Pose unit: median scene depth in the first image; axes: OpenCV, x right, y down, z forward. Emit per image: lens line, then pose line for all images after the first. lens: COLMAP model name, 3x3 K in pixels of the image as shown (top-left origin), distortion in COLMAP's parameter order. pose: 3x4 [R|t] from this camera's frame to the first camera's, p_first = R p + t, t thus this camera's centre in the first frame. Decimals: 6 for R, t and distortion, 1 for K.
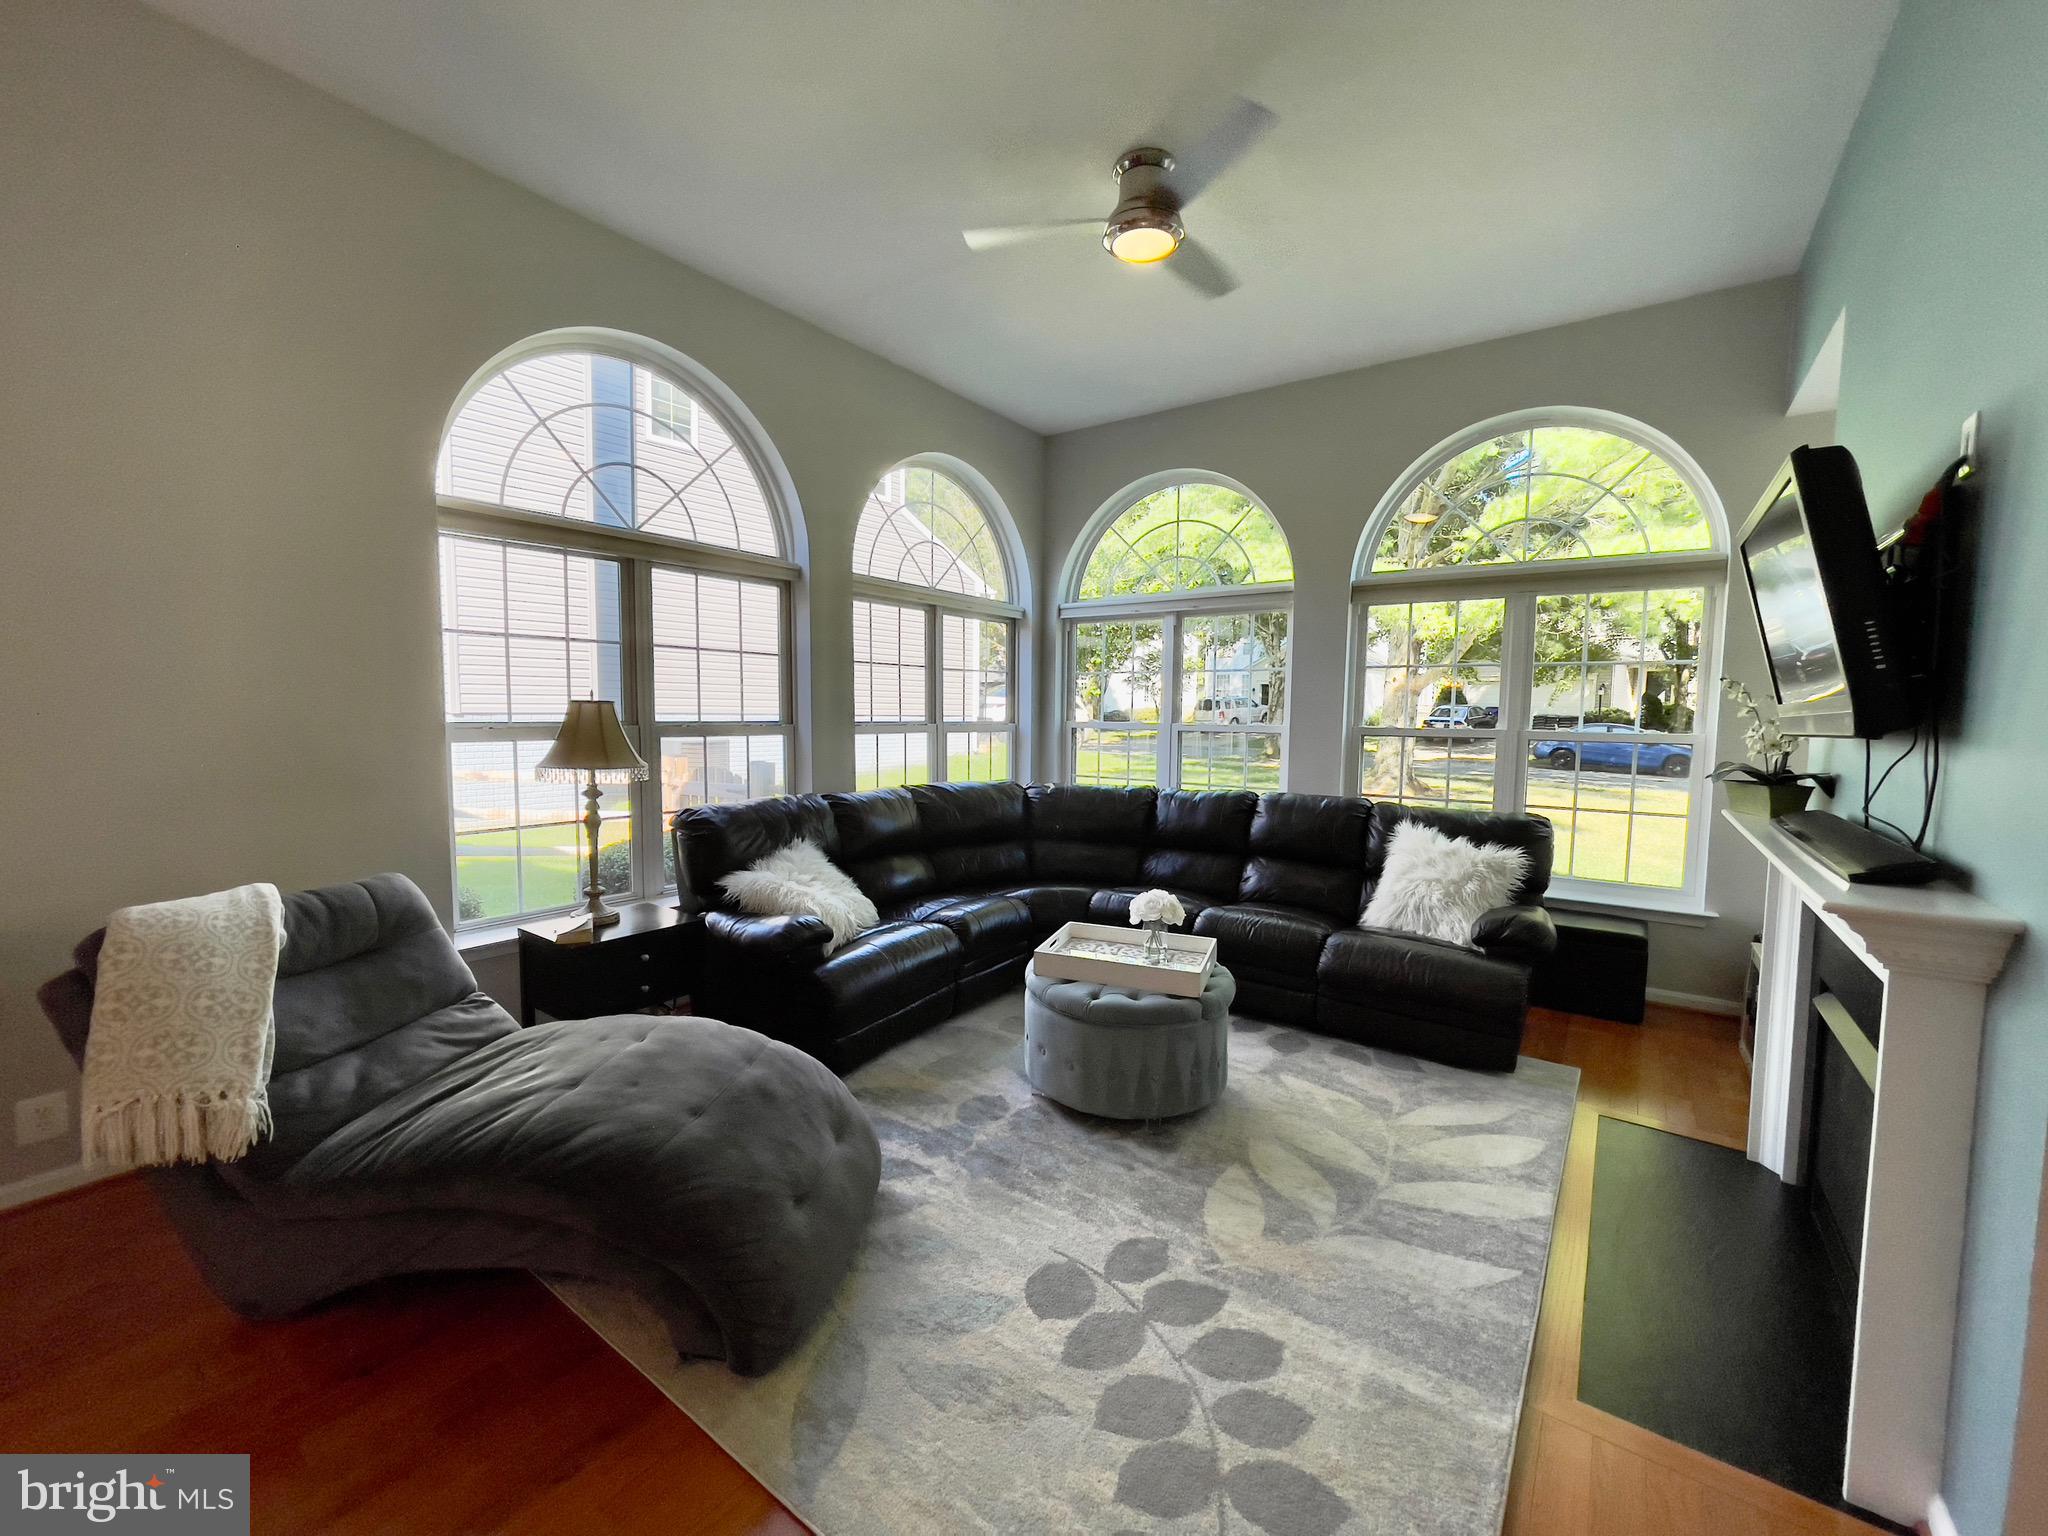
lens RADIAL K [[831.9, 0, 1030.8], [0, 831.9, 773.1], [0, 0, 1]] dist [-0.007579, 0.000491]
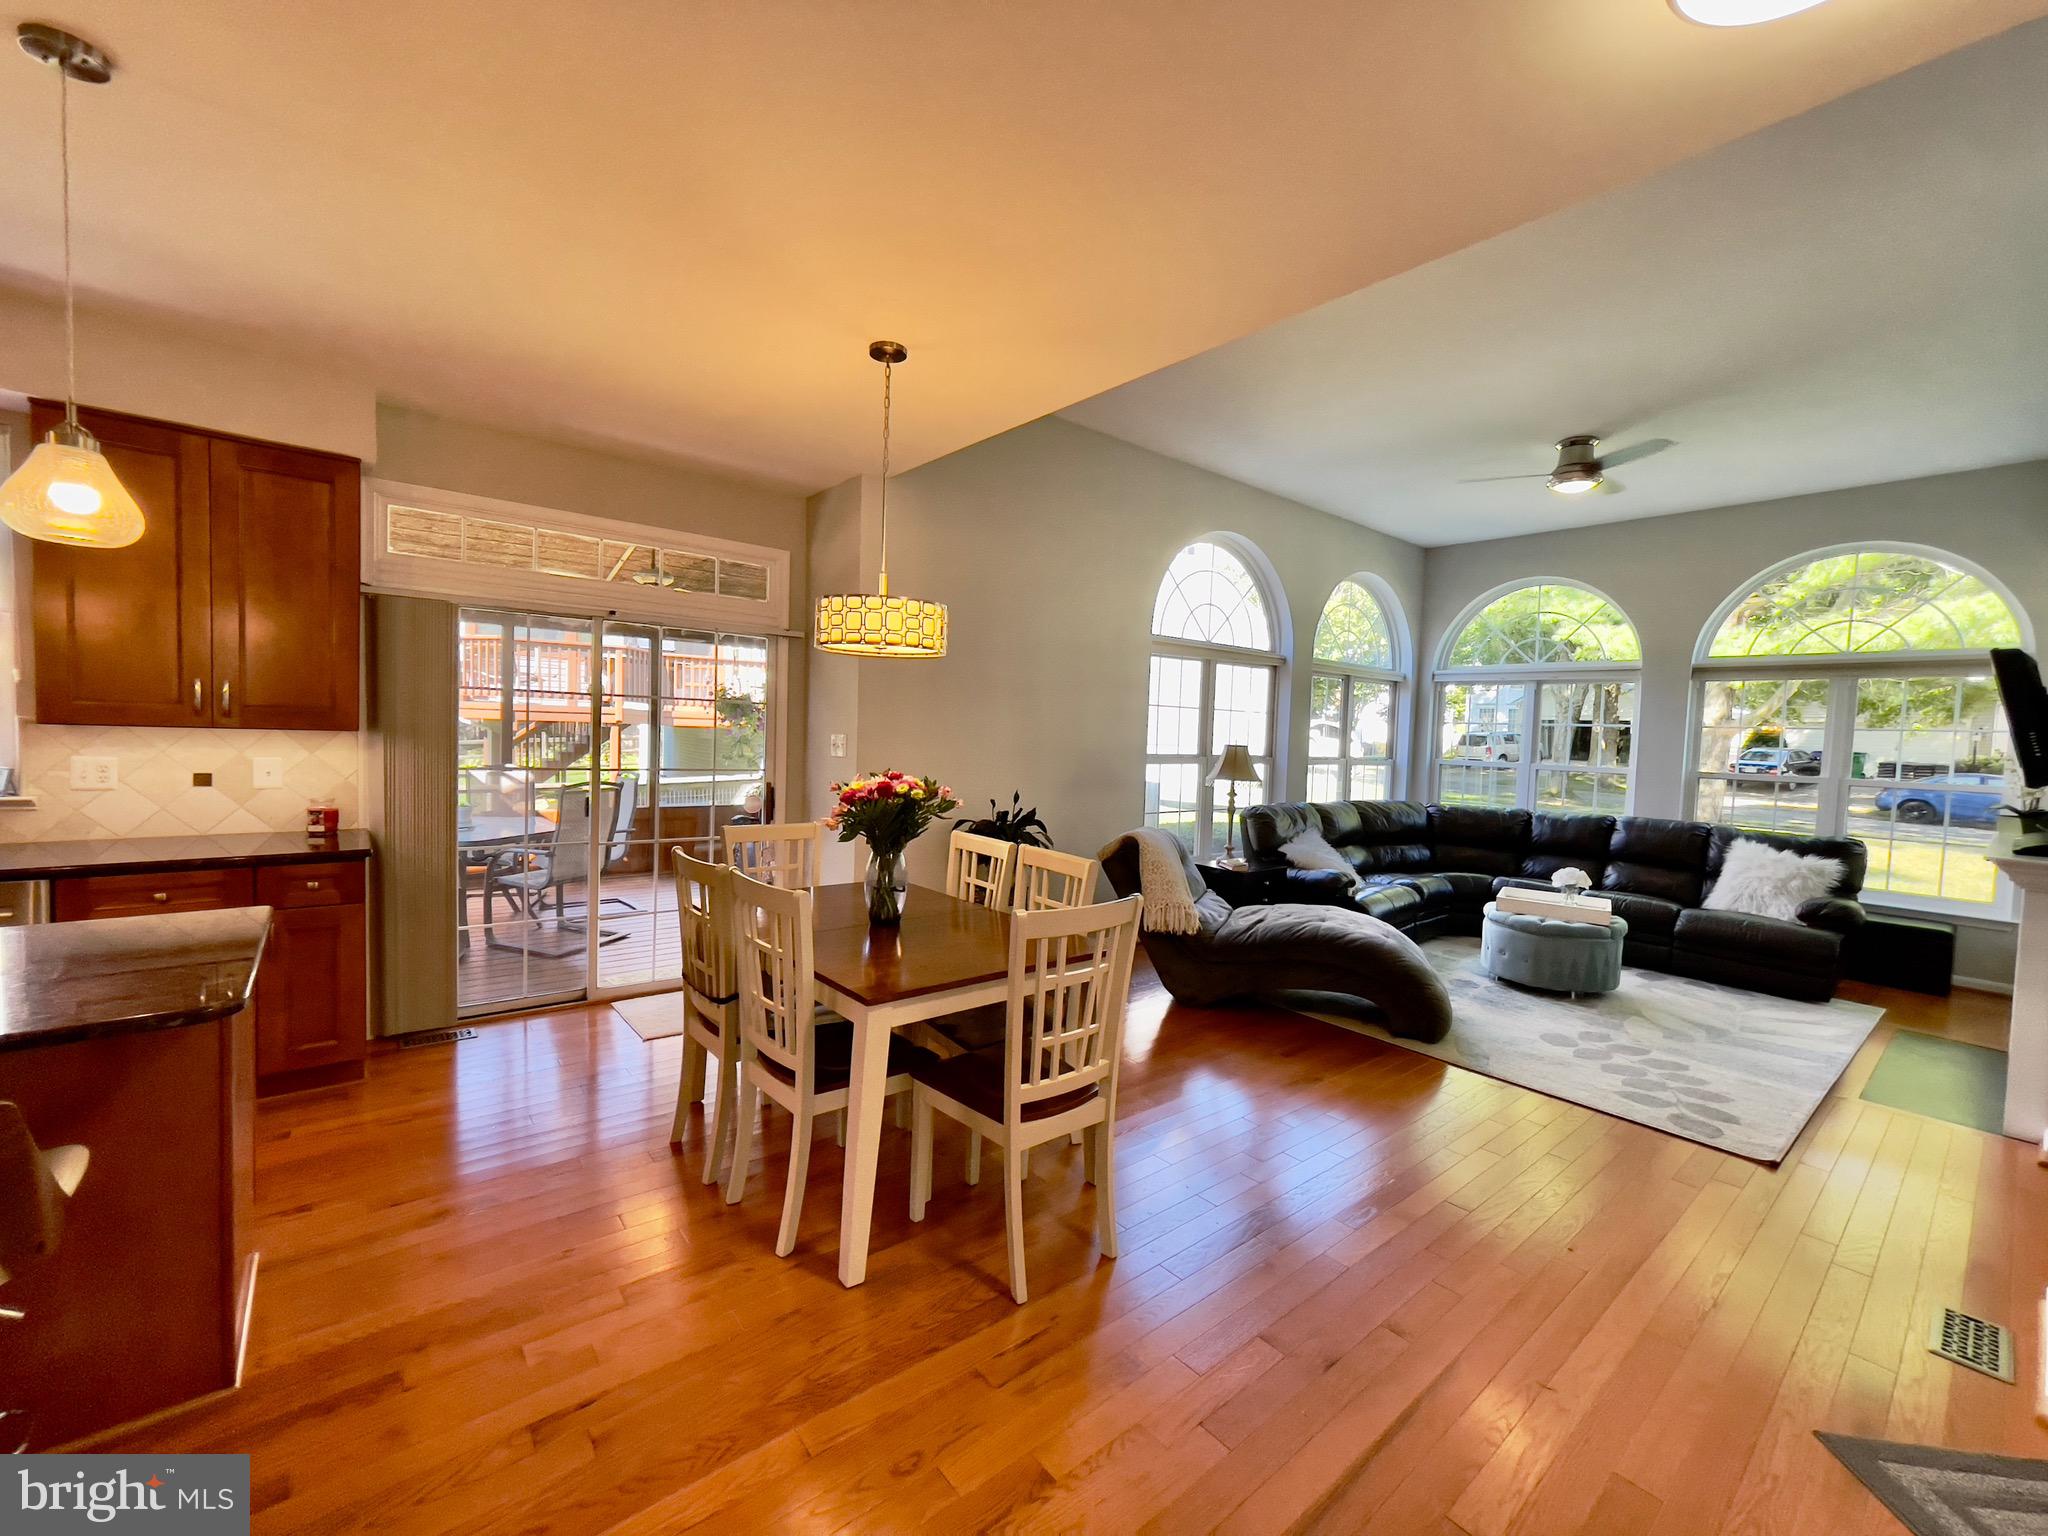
lens RADIAL K [[831.9, 0, 1033.4], [0, 831.9, 768.4], [0, 0, 1]] dist [-0.007579, 0.000491]
pose [[0.967332, 0.033141, -0.251338, -0.396198], [-0.042618, 0.998567, -0.032355, 0.037438], [0.249906, 0.042010, 0.967358, -0.729549]]
